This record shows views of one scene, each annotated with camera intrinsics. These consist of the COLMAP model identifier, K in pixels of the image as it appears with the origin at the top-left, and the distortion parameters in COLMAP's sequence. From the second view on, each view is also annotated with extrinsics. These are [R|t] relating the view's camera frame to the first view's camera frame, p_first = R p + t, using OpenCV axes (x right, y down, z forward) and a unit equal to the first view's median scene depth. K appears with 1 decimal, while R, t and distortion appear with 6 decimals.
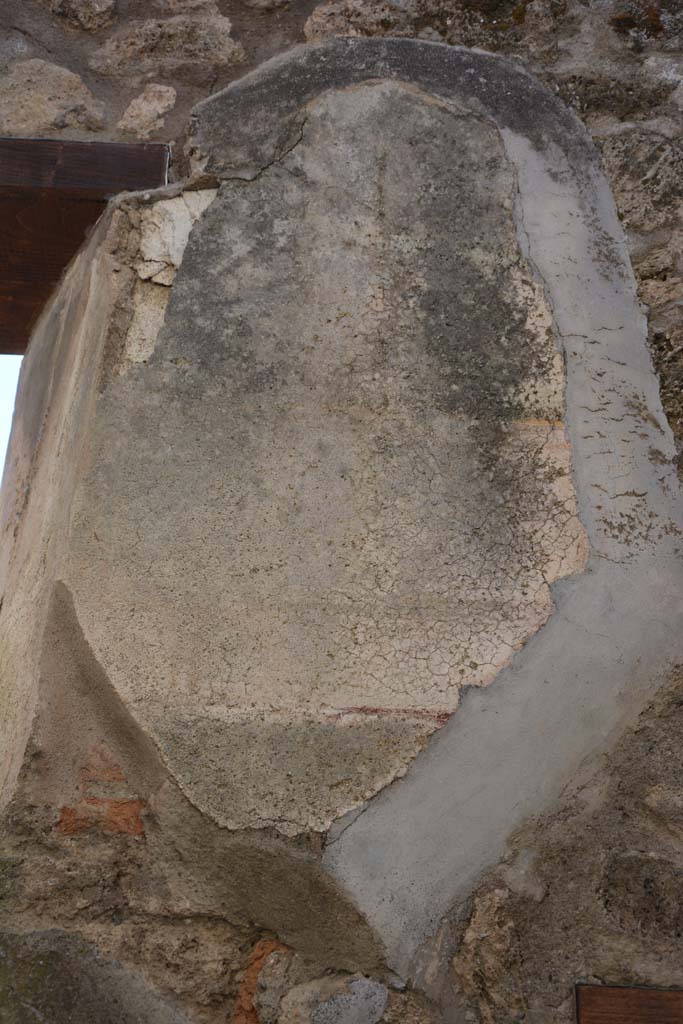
lens RADIAL K [[1693.2, 0, 327.5], [0, 1693.2, 512.5], [0, 0, 1]] dist [0.246041, 0.000000]
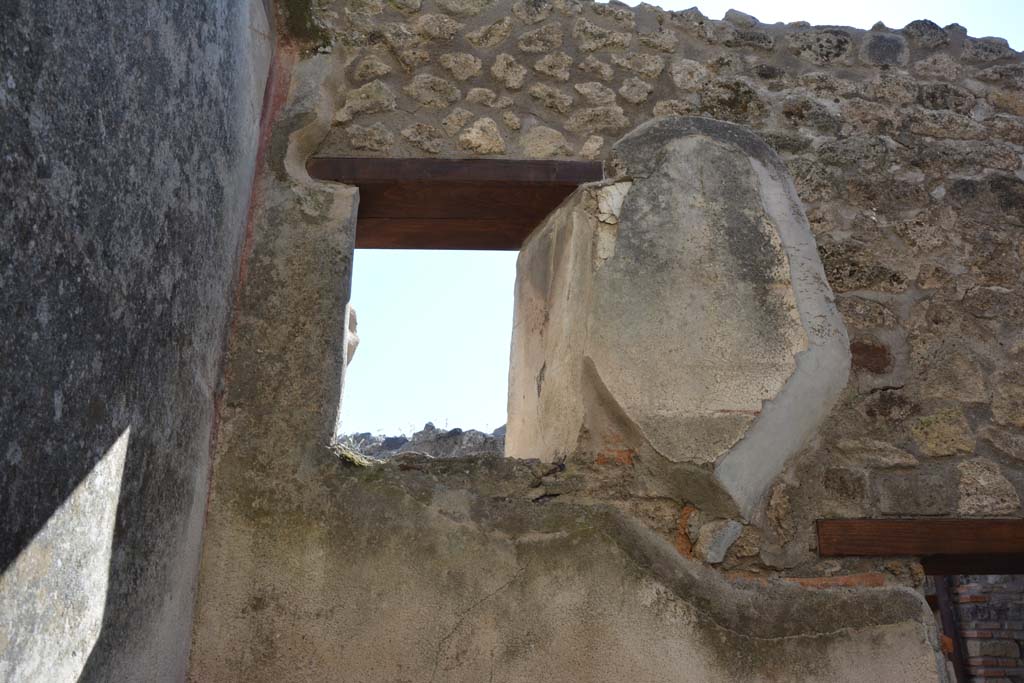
lens RADIAL K [[798.4, 0, 513.5], [0, 798.4, 338.9], [0, 0, 1]] dist [-0.163241, 0.122632]
pose [[0.999848, -0.008024, 0.015510, -0.261033], [0.007316, 0.998954, 0.045144, -0.031003], [-0.015855, -0.045024, 0.998860, -0.067415]]
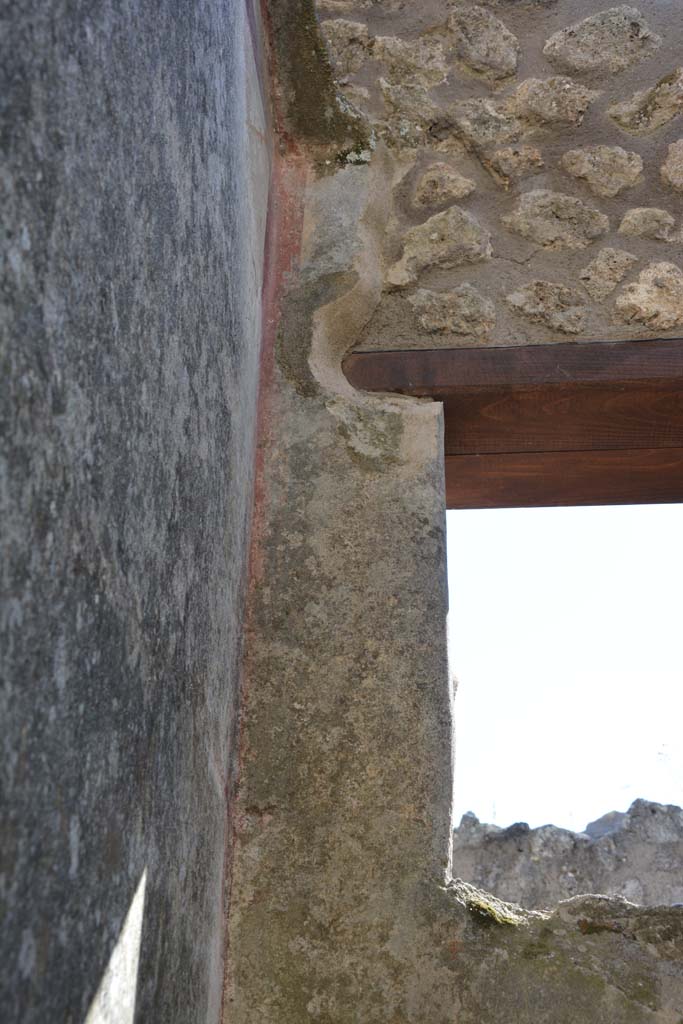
lens RADIAL K [[1387.6, 0, 348.2], [0, 1387.6, 518.4], [0, 0, 1]] dist [0.147349, 0.000000]
pose [[0.992052, -0.048765, -0.115999, -0.415844], [0.042863, 0.997683, -0.052841, -0.050795], [0.118307, 0.047448, 0.991843, -0.029188]]
